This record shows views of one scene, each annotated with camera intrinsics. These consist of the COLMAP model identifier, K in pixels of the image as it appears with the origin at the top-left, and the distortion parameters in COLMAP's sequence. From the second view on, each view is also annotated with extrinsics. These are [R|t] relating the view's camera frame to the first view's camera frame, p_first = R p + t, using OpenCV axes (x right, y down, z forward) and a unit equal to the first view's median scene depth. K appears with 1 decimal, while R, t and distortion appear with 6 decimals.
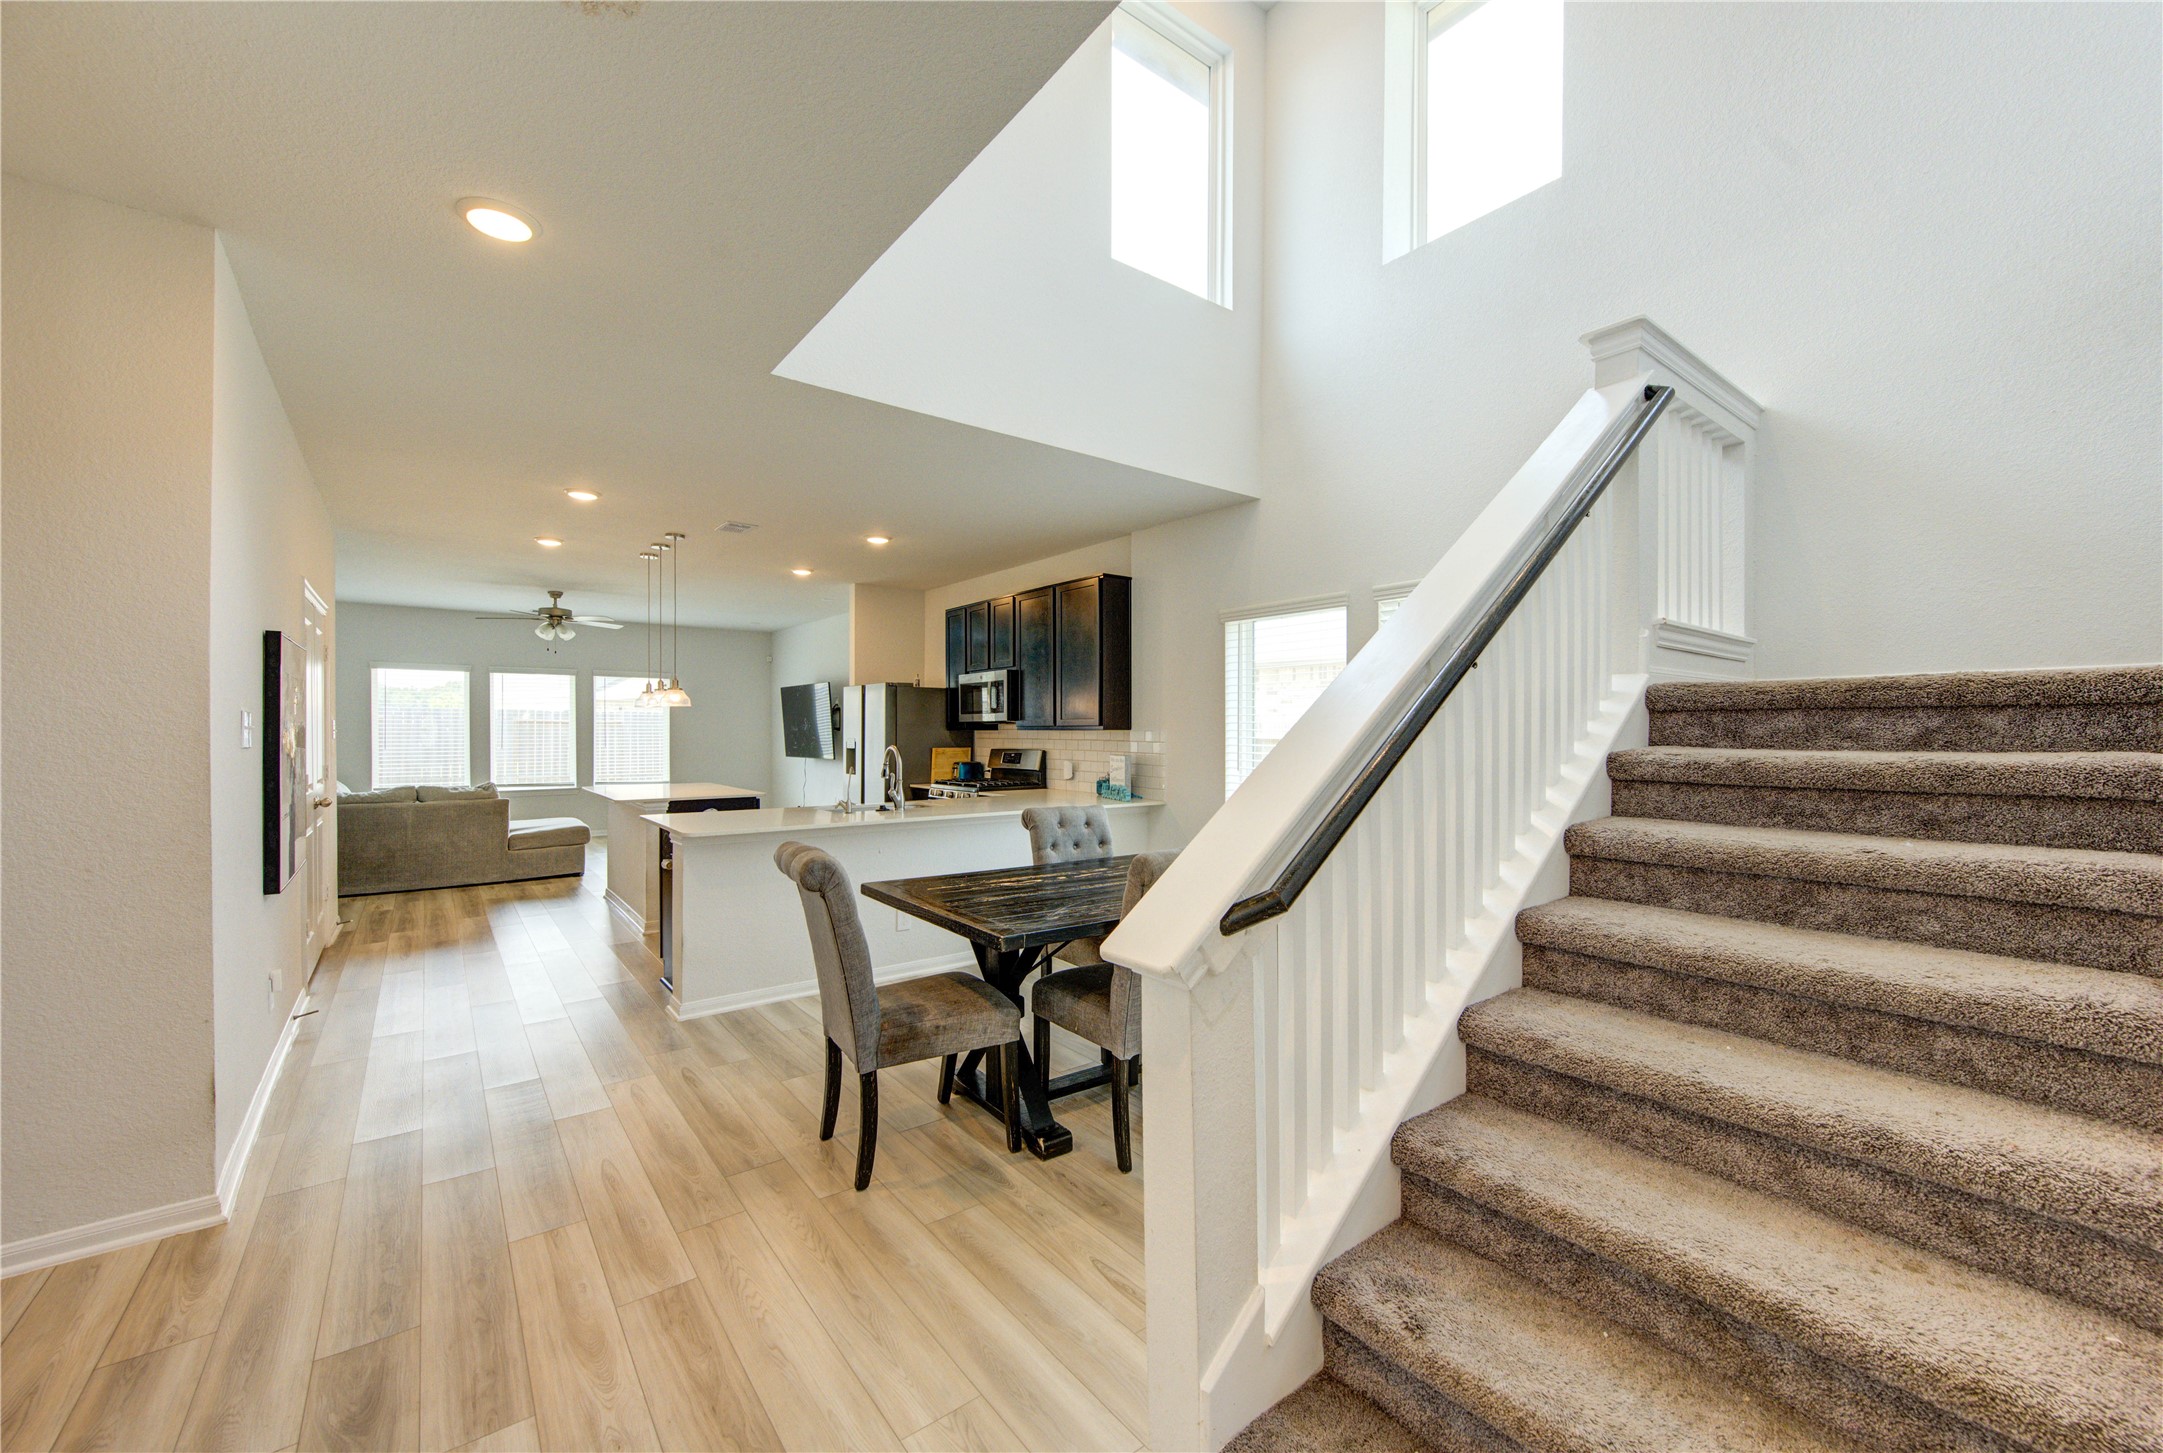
lens RADIAL K [[856.6, 0, 1081.6], [0, 856.6, 731.3], [0, 0, 1]] dist [0.000508, 0.000120]
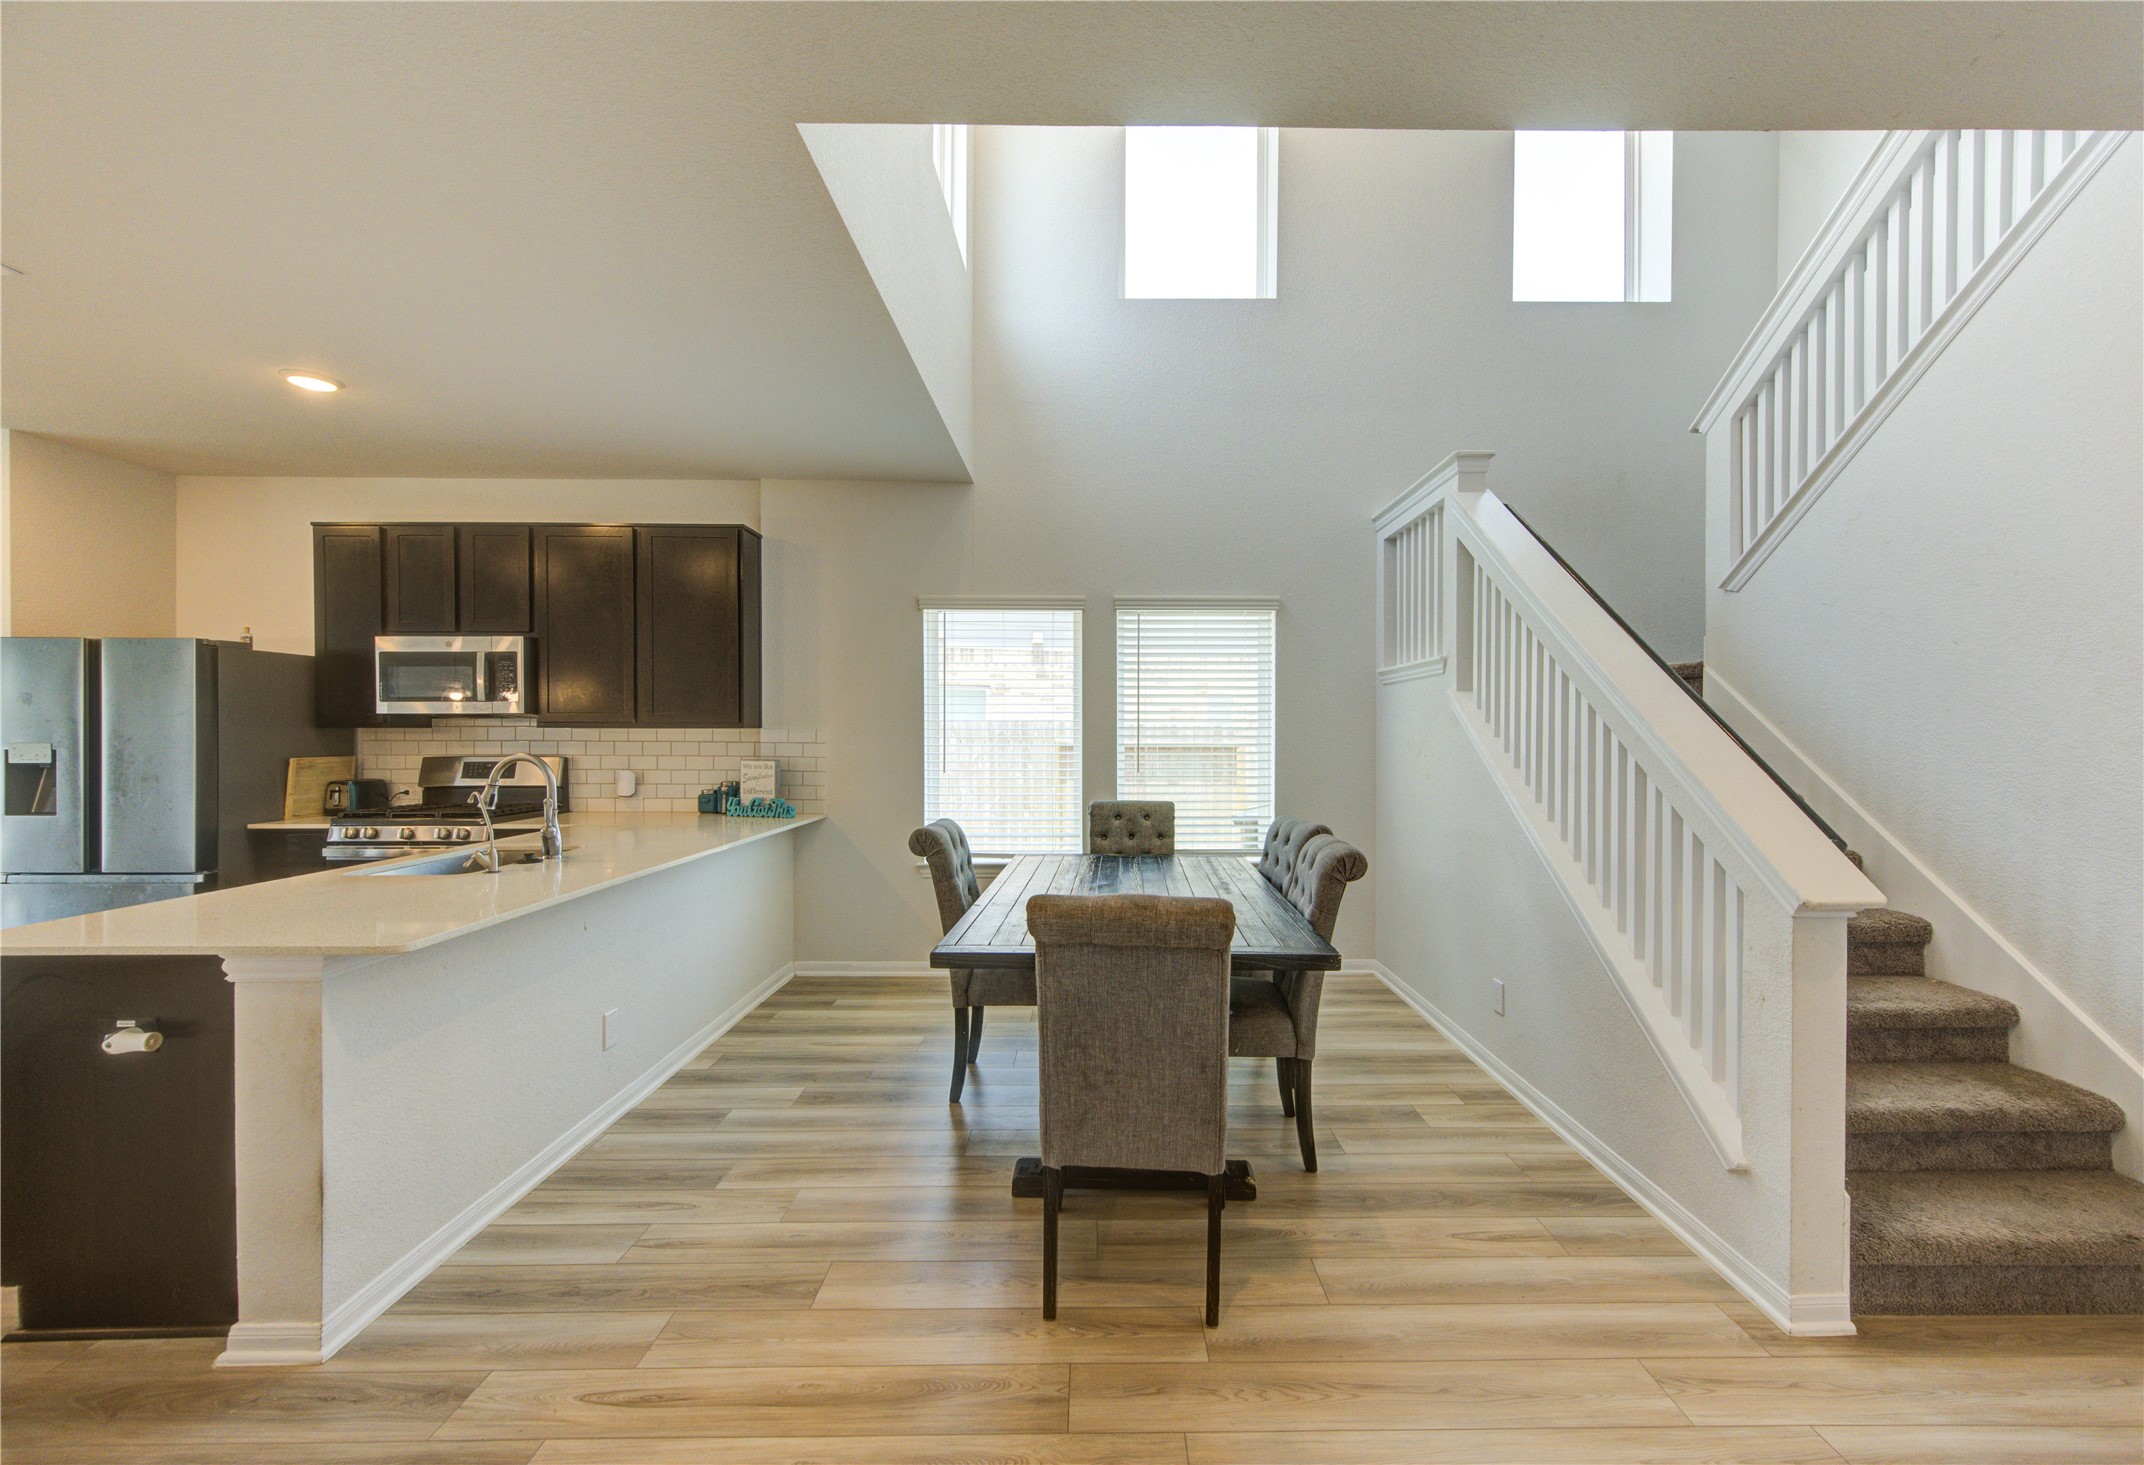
lens RADIAL K [[888.7, 0, 1070.8], [0, 888.7, 736.1], [0, 0, 1]] dist [-0.001335, 0.000032]
pose [[0.597917, -0.005229, 0.801541, -0.393388], [-0.000743, 0.999975, 0.007078, -0.000293], [-0.801558, -0.004828, 0.597898, 0.253877]]
